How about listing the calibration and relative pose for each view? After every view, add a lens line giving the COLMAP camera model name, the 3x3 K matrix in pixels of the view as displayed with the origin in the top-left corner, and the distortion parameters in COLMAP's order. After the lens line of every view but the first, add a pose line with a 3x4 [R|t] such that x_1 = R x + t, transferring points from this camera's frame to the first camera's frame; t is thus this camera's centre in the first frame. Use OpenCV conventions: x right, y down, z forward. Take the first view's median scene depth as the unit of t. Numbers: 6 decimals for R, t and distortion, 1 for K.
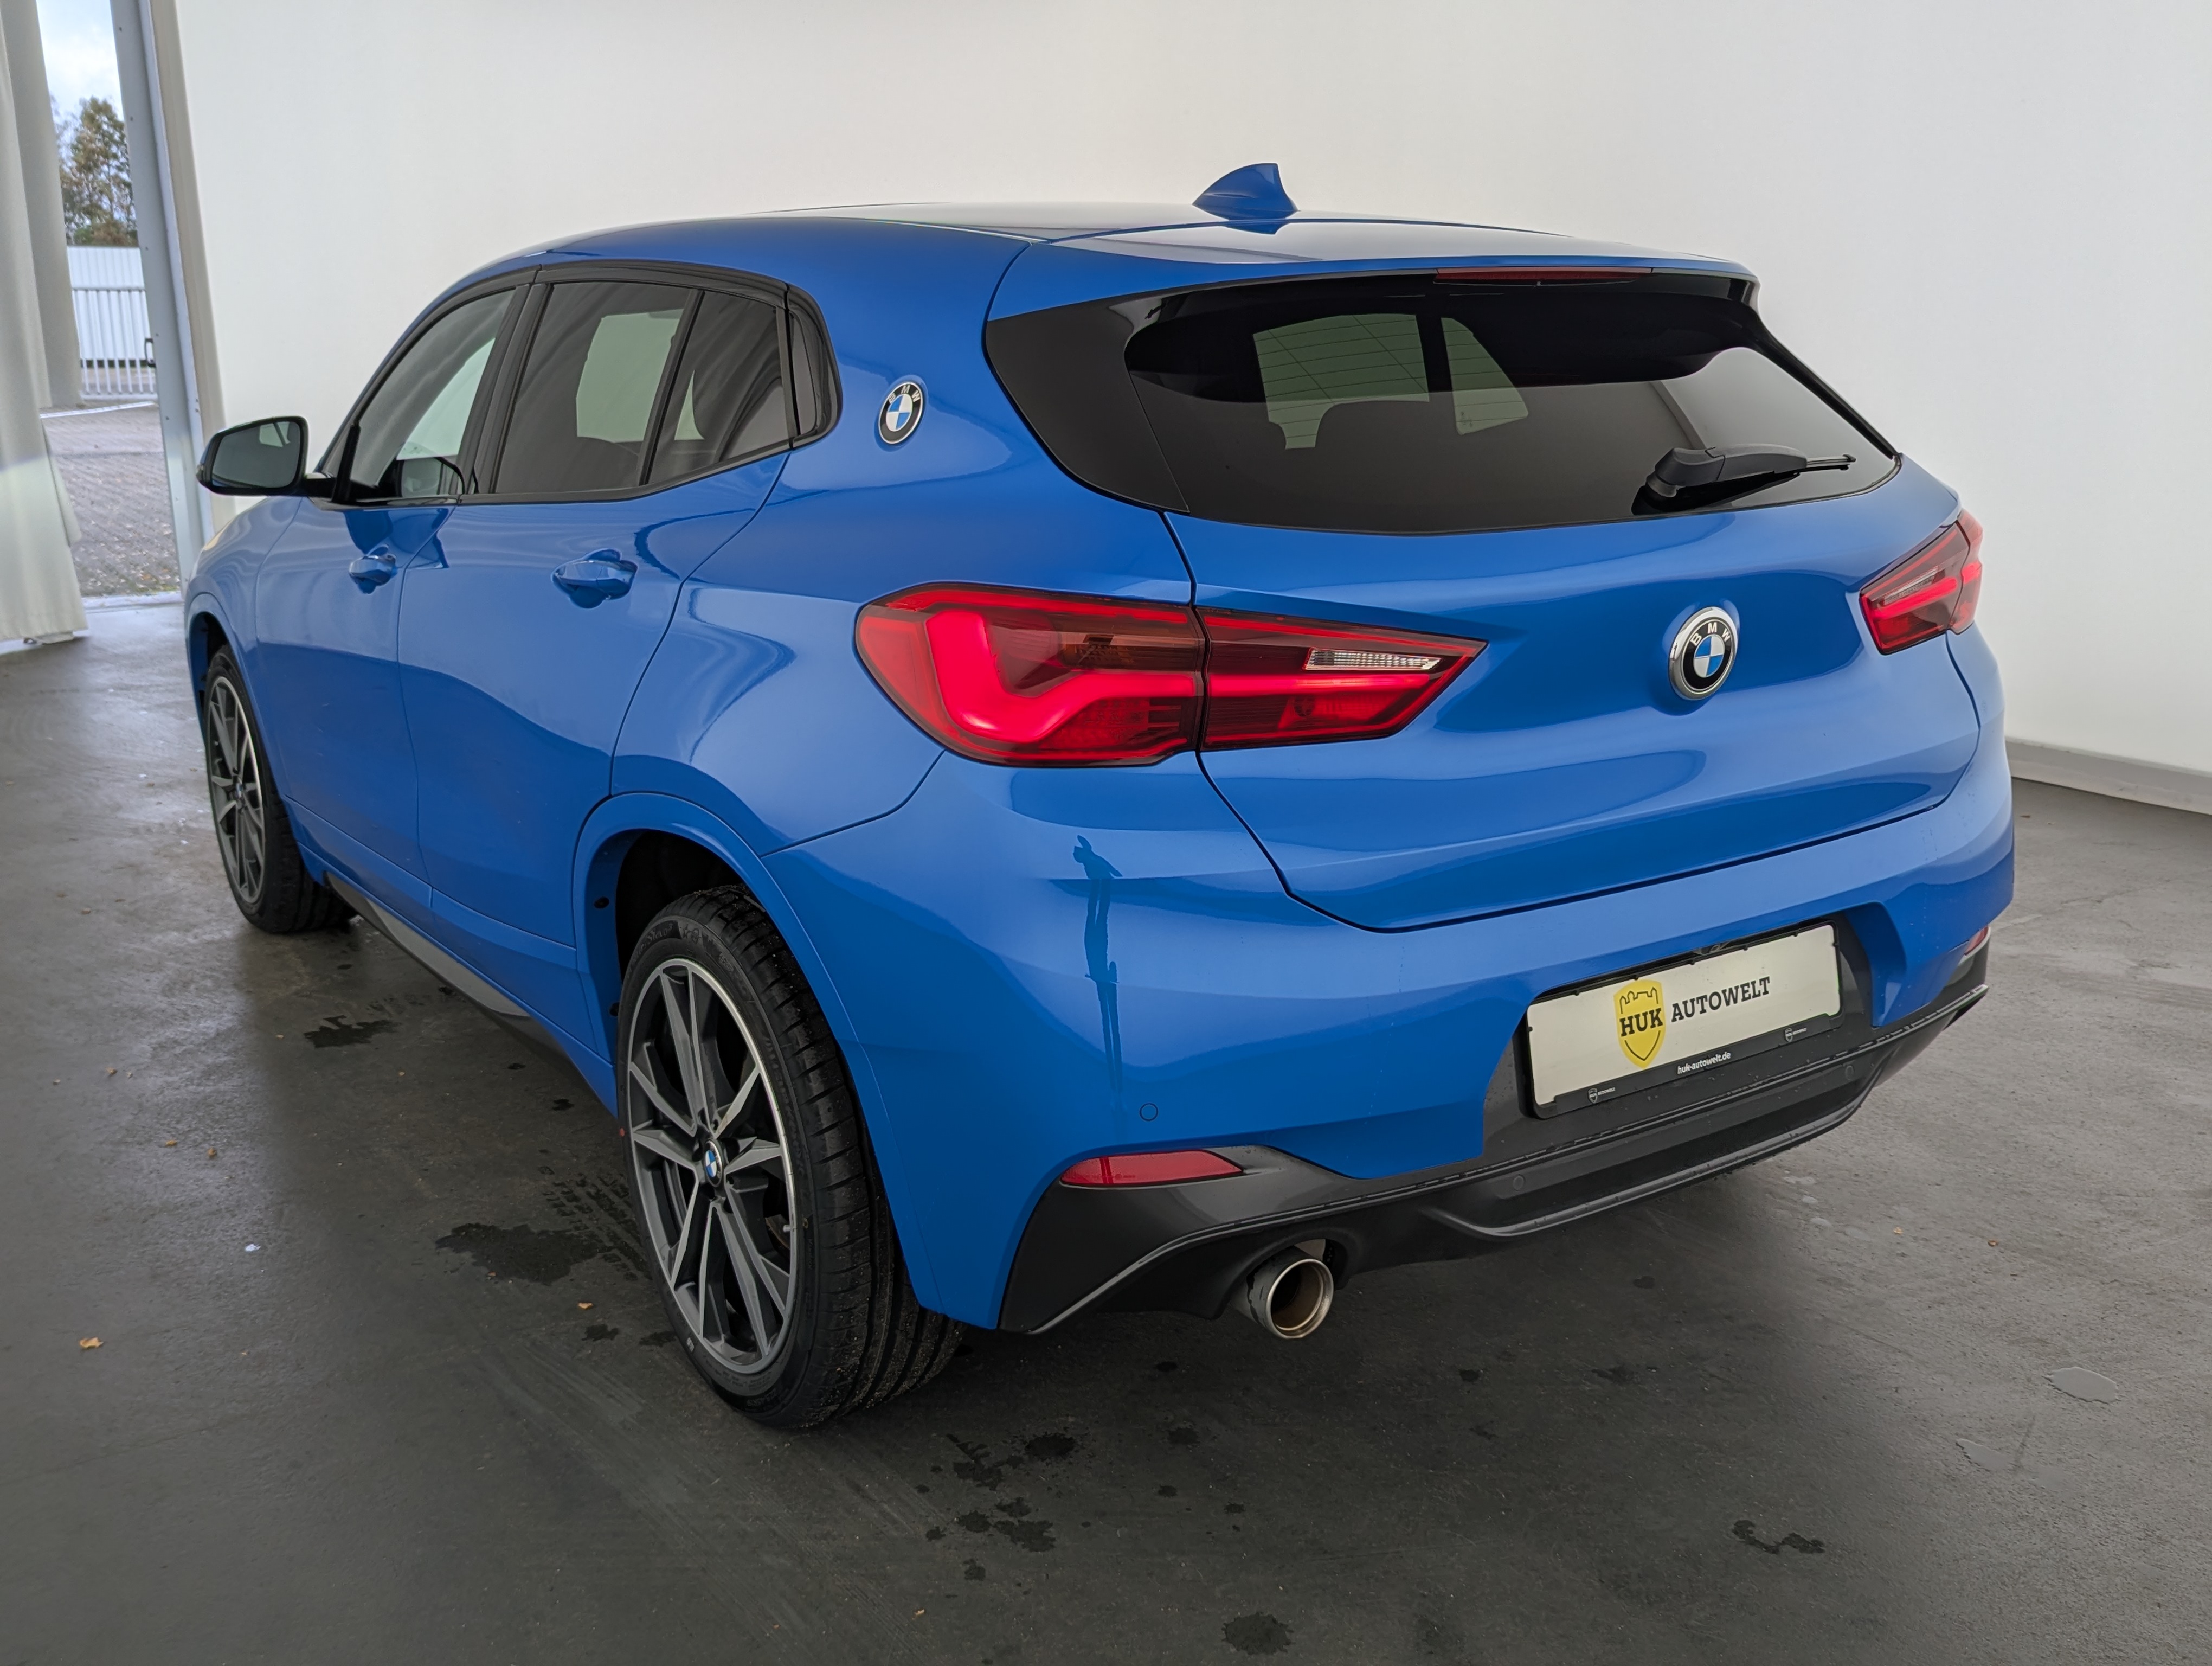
lens RADIAL K [[2174.0, 0, 1106.0], [0, 2174.0, 833.0], [0, 0, 1]] dist [0.043012, -0.021999]
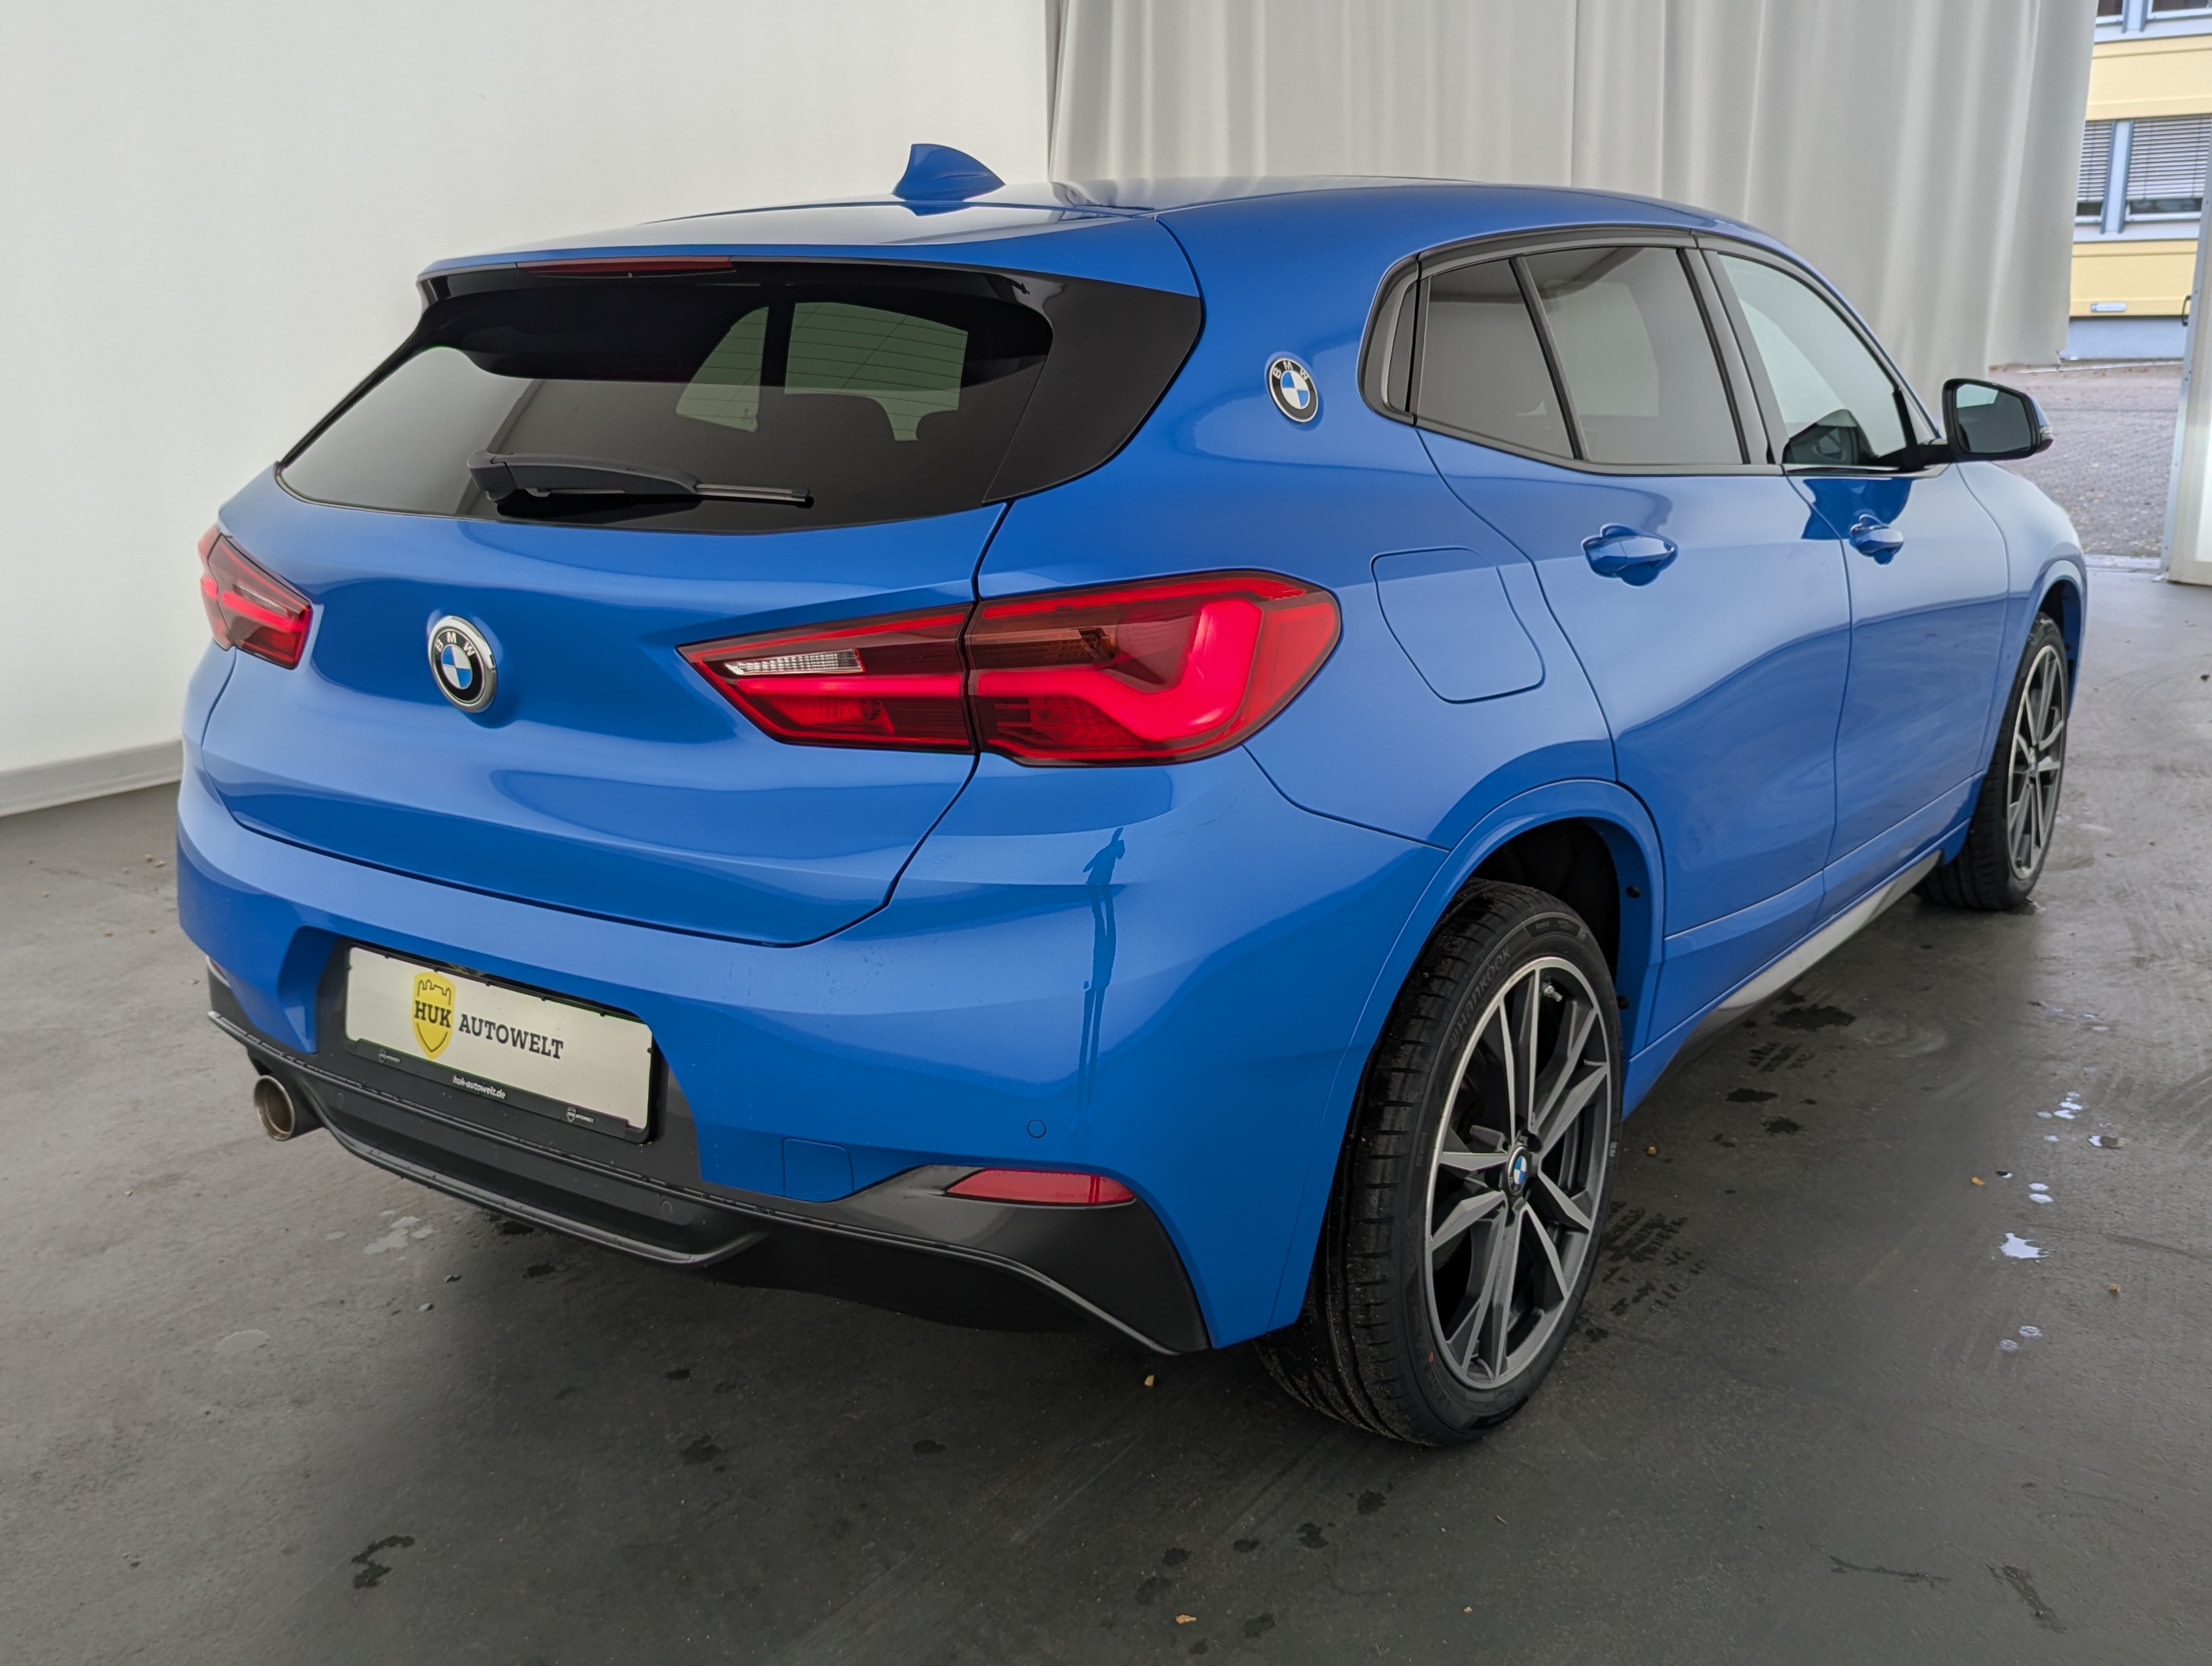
lens RADIAL K [[2056.2, 0, 1013.4], [0, 2056.2, 827.6], [0, 0, 1]] dist [0.037668, 0.004997]
pose [[0.309929, 0.240986, -0.919712, 1.190043], [-0.210733, 0.960695, 0.180711, -0.226025], [0.927112, 0.137806, 0.348531, 0.907769]]
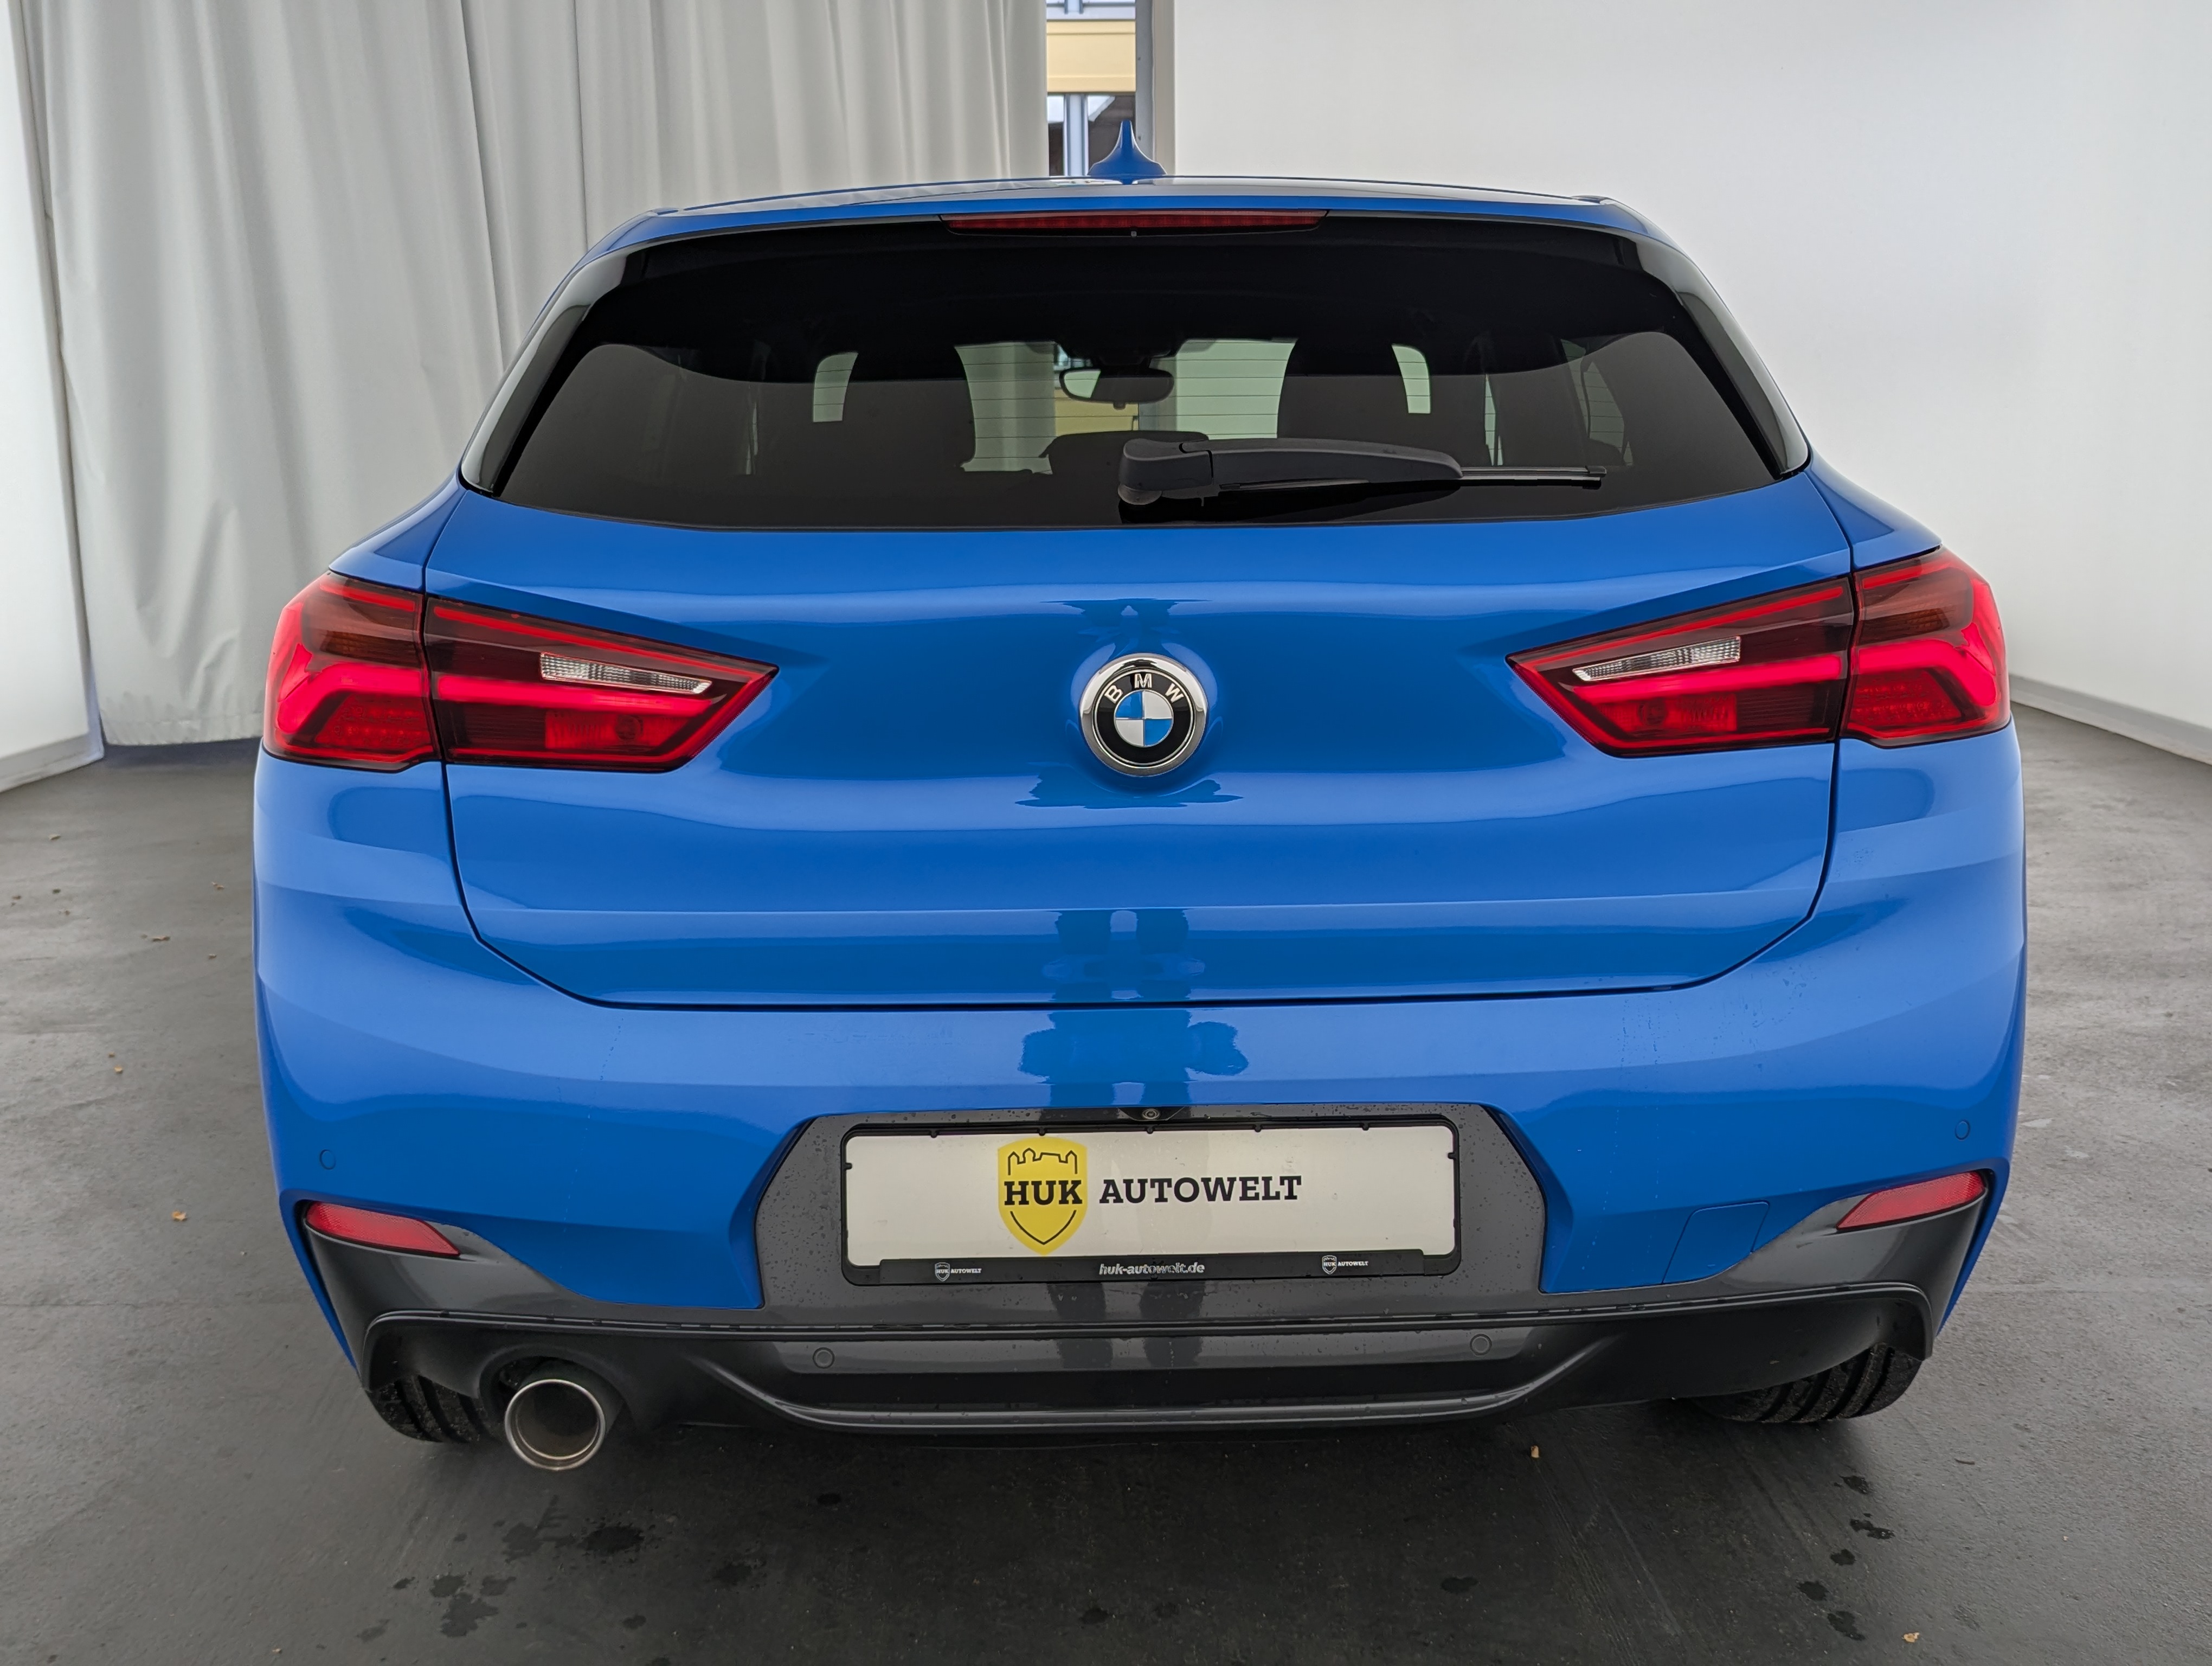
lens RADIAL K [[2174.0, 0, 1106.0], [0, 2174.0, 833.0], [0, 0, 1]] dist [0.043012, -0.021999]
pose [[0.820415, 0.114623, -0.560162, 0.675218], [-0.132430, 0.991153, 0.008857, -0.046879], [0.556221, 0.066916, 0.828336, 0.378773]]
